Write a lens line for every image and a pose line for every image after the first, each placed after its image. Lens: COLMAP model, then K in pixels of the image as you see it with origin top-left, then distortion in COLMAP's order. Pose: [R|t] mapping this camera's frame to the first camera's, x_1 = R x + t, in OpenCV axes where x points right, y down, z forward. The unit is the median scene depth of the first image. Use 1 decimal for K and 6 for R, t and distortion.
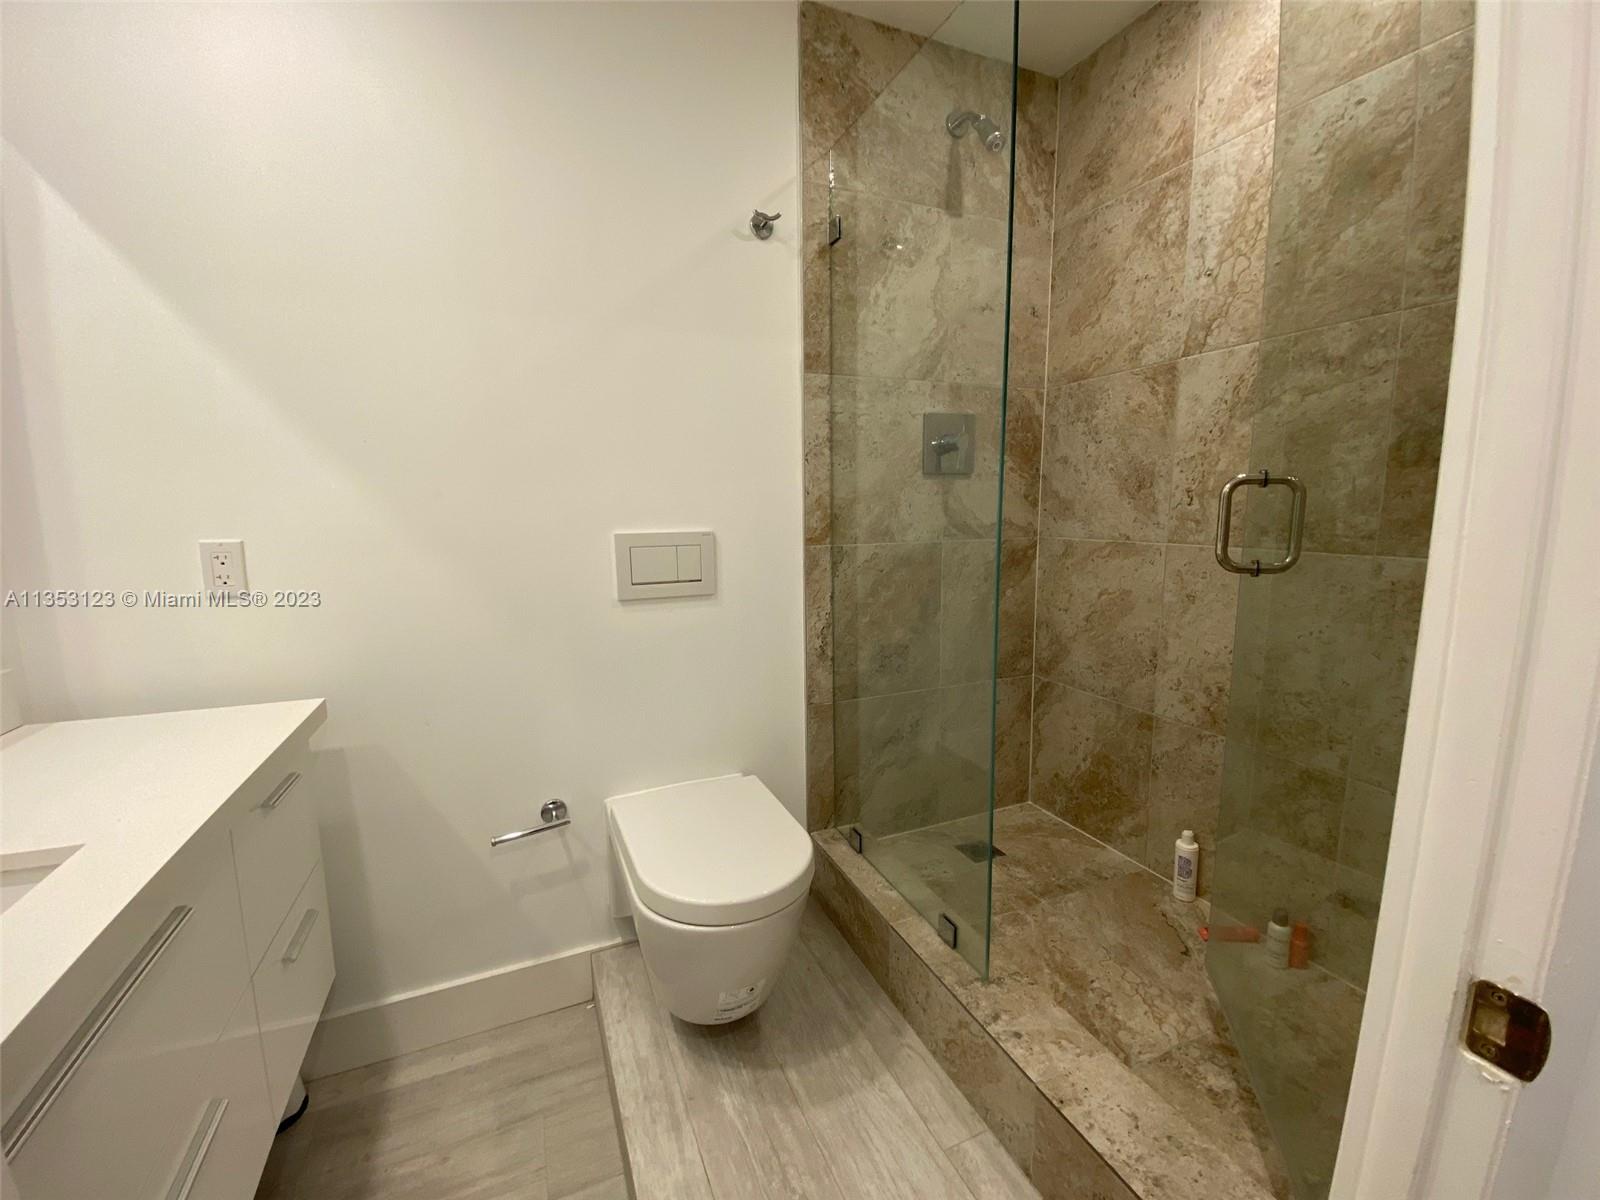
lens RADIAL K [[663.7, 0, 800.0], [0, 663.7, 600.0], [0, 0, 1]] dist [0.037003, -0.029746]
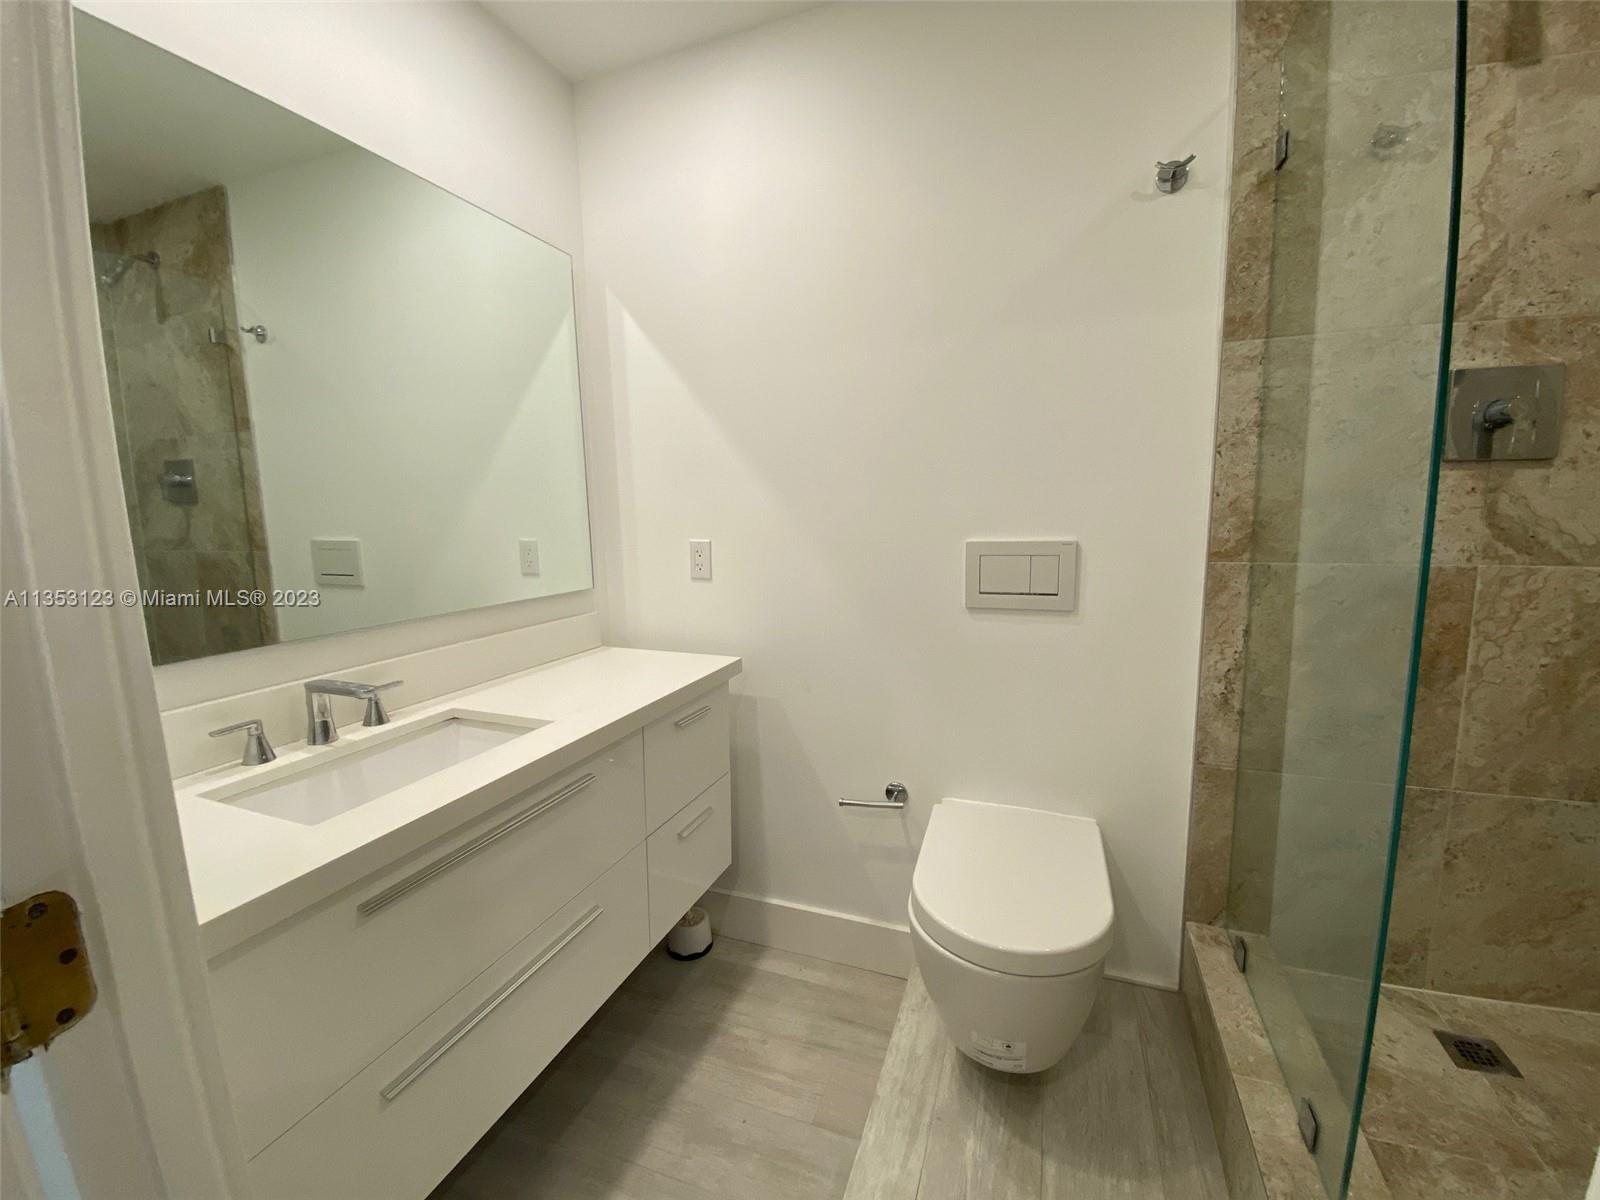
lens RADIAL K [[663.7, 0, 800.0], [0, 663.7, 600.0], [0, 0, 1]] dist [0.037003, -0.029746]
pose [[0.708237, 0.090327, -0.700172, 0.238128], [-0.089771, 0.995253, 0.037590, -0.024372], [0.700244, 0.036233, 0.712984, 0.097615]]
